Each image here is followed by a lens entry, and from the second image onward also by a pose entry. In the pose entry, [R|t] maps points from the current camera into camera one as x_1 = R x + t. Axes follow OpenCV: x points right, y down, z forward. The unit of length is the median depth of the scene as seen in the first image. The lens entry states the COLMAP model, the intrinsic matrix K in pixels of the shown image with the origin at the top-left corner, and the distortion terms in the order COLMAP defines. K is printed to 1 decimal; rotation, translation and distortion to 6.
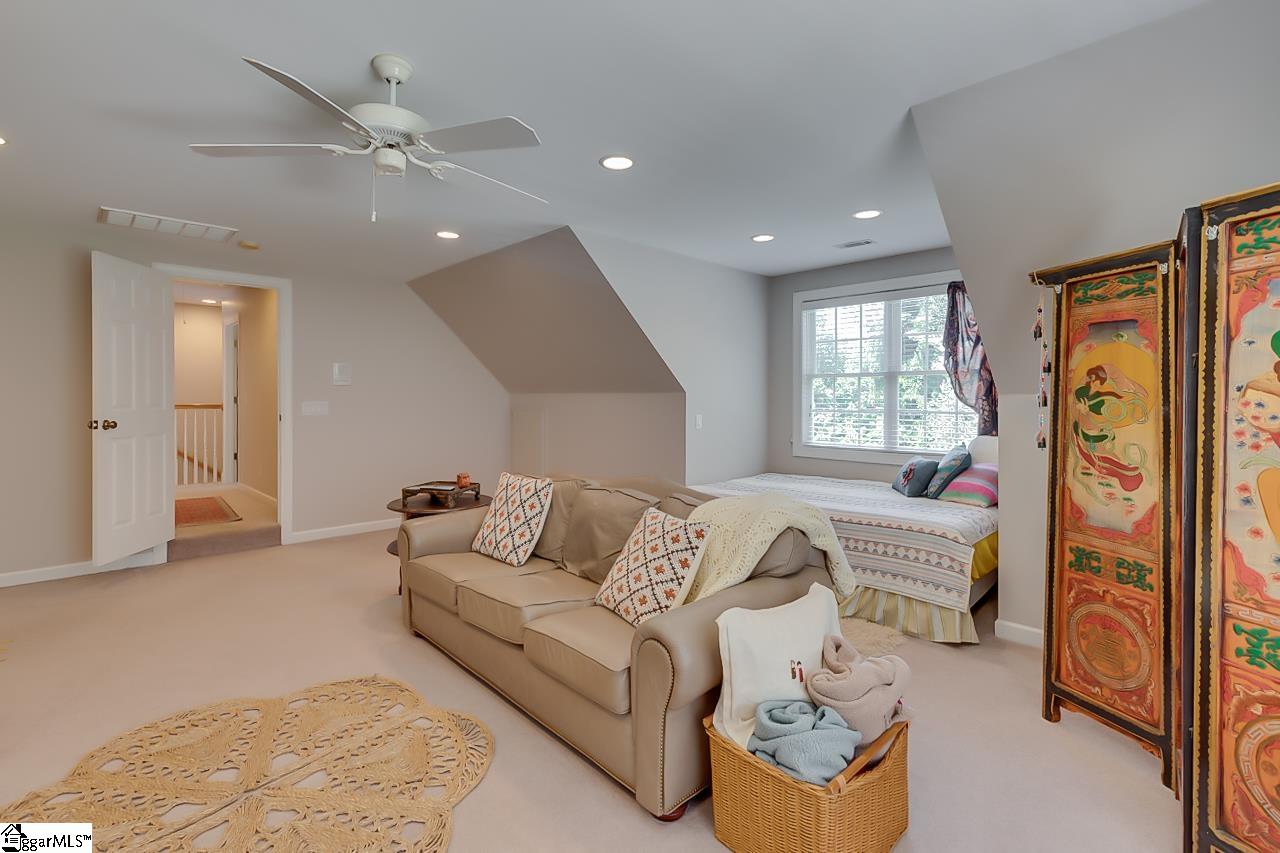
lens RADIAL K [[575.1, 0, 631.1], [0, 575.1, 404.5], [0, 0, 1]] dist [0.001763, 0.001176]
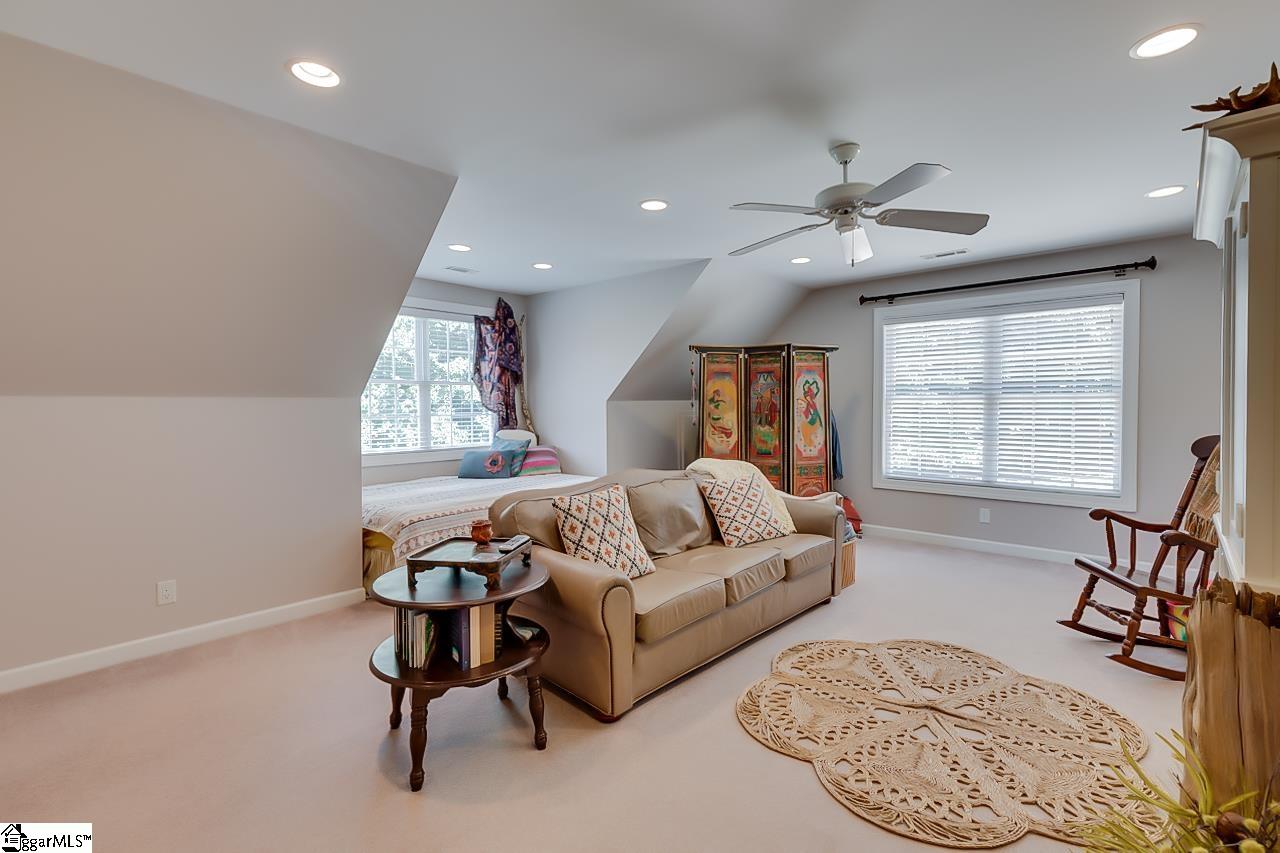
lens RADIAL K [[575.1, 0, 645.1], [0, 575.1, 414.5], [0, 0, 1]] dist [0.001763, 0.001176]
pose [[-0.062442, -0.019358, 0.997861, -1.610764], [0.017332, 0.999640, 0.020477, -0.016008], [-0.997898, 0.018573, -0.062084, 1.449391]]
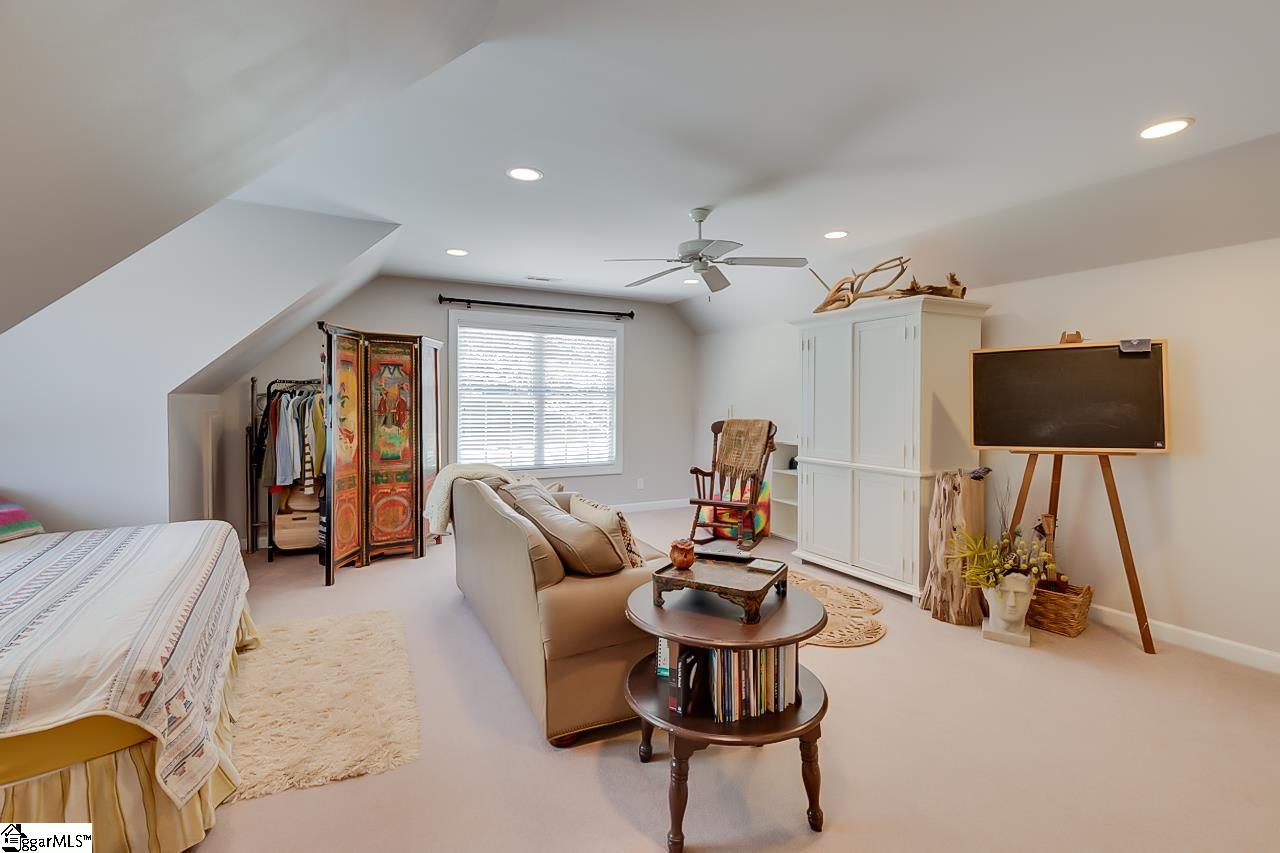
lens RADIAL K [[575.1, 0, 645.4], [0, 575.1, 416.6], [0, 0, 1]] dist [0.001763, 0.001176]
pose [[-0.961211, -0.014168, 0.275450, -0.700832], [-0.004040, 0.999296, 0.037300, -0.028098], [-0.275784, 0.034740, -0.960592, 2.564617]]
